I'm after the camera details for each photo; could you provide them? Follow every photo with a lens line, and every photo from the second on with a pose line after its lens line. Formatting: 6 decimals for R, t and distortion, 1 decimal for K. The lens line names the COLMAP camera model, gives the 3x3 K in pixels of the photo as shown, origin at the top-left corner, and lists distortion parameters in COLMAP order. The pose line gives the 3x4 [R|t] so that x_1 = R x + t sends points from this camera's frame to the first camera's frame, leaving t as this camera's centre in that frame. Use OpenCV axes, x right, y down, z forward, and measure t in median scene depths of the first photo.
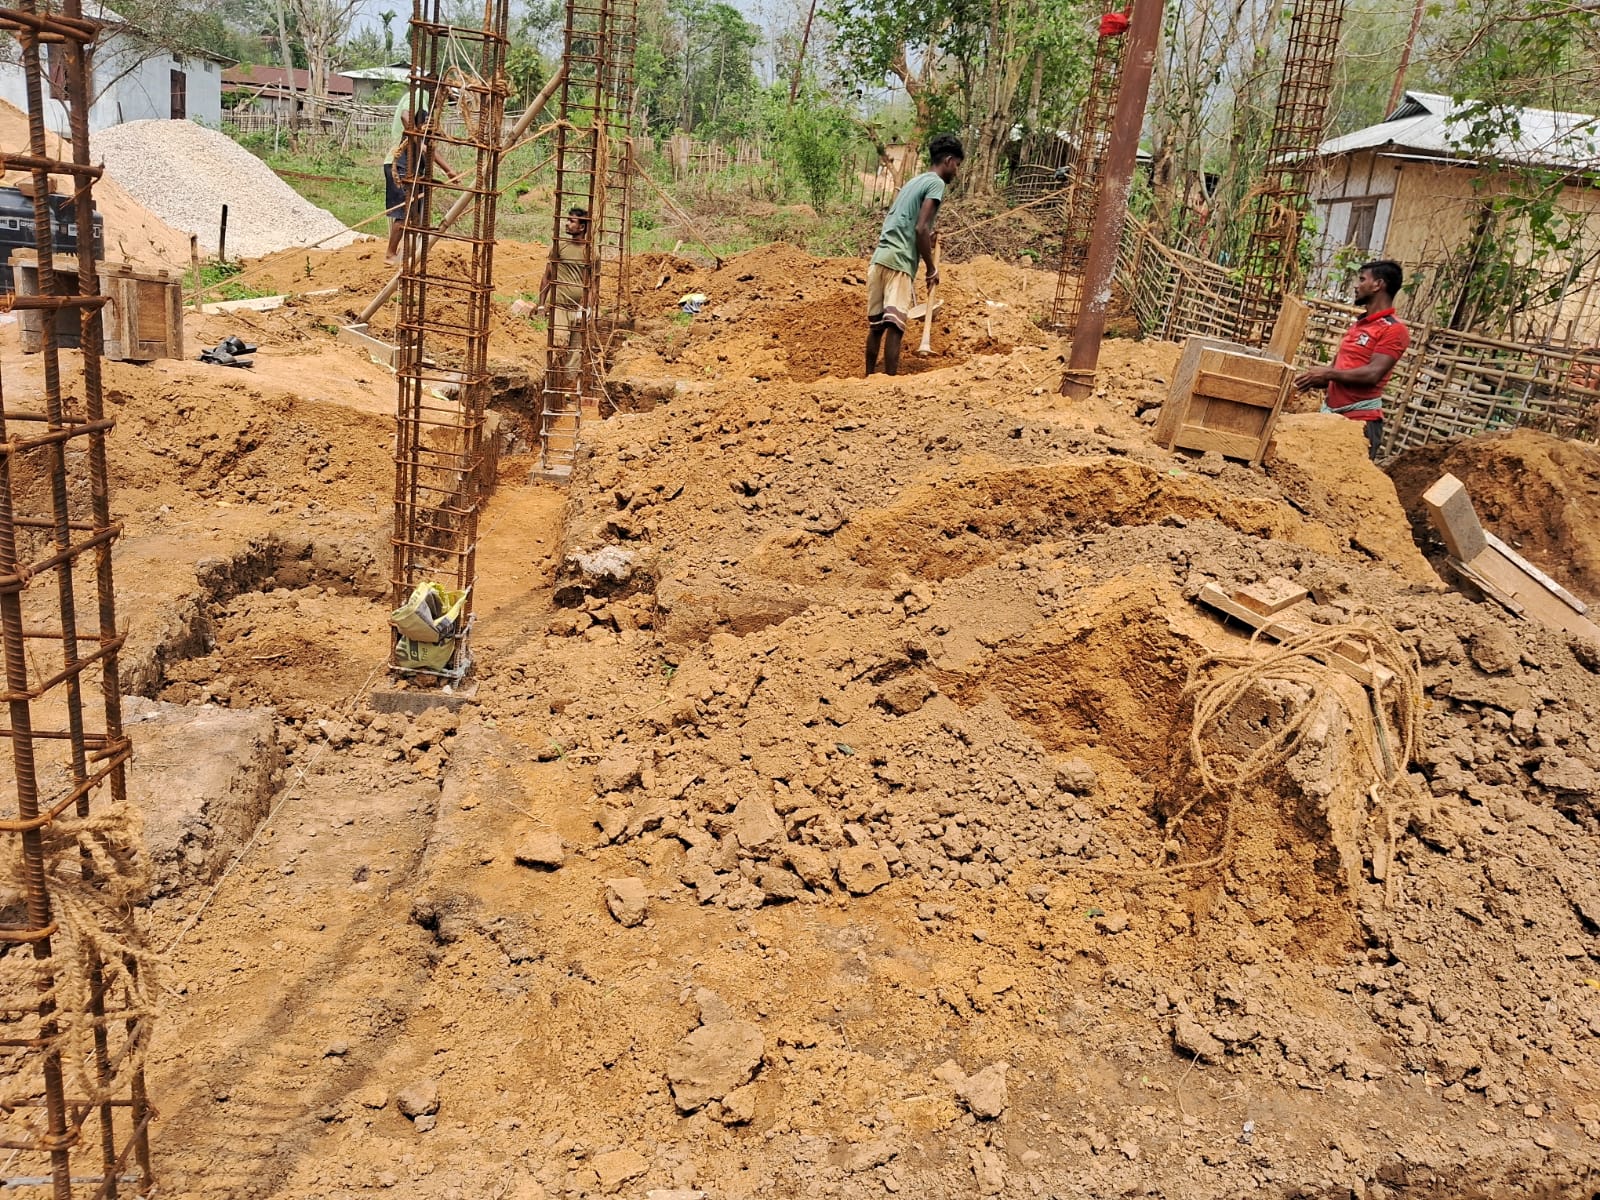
lens RADIAL K [[1213.7, 0, 800.0], [0, 1213.7, 600.0], [0, 0, 1]] dist [0.092648, -0.198396]
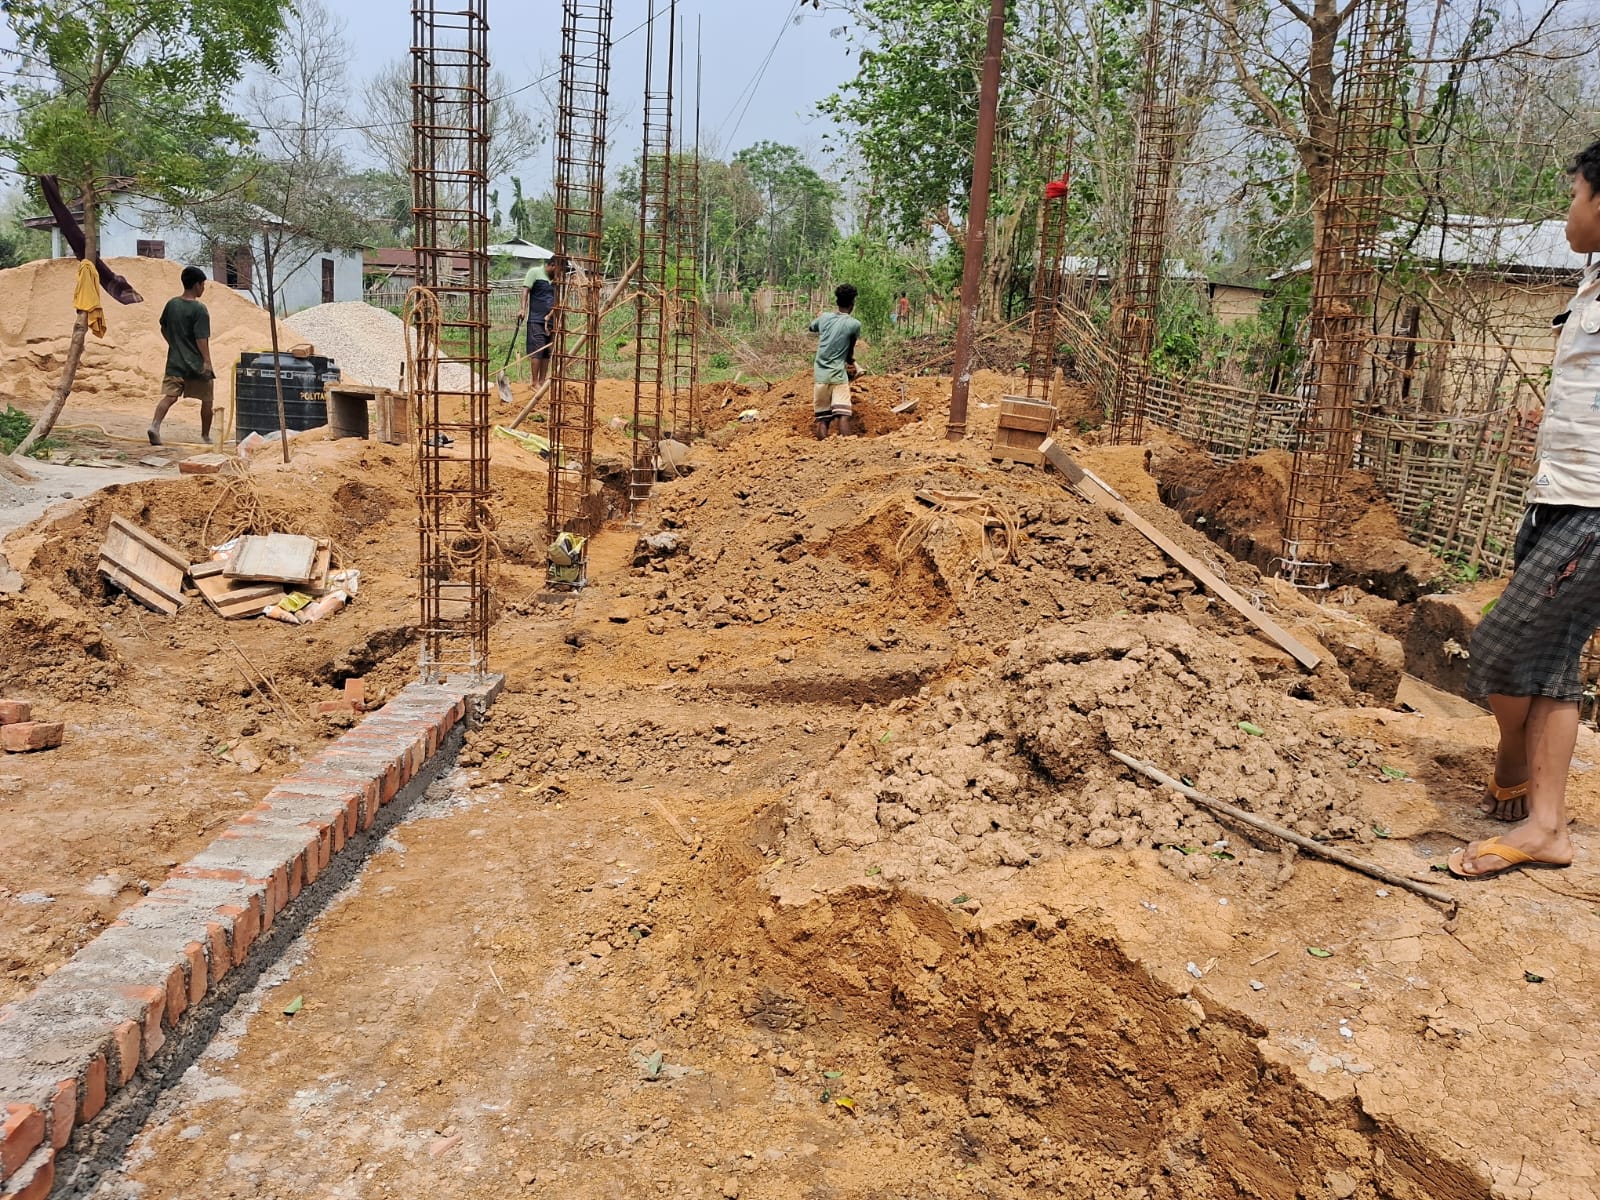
lens RADIAL K [[1213.7, 0, 800.0], [0, 1213.7, 600.0], [0, 0, 1]] dist [0.092648, -0.198396]
pose [[0.995633, -0.042878, -0.082926, 0.183487], [0.033728, 0.993498, -0.108743, 0.259572], [0.087050, 0.105471, 0.990605, -0.718053]]
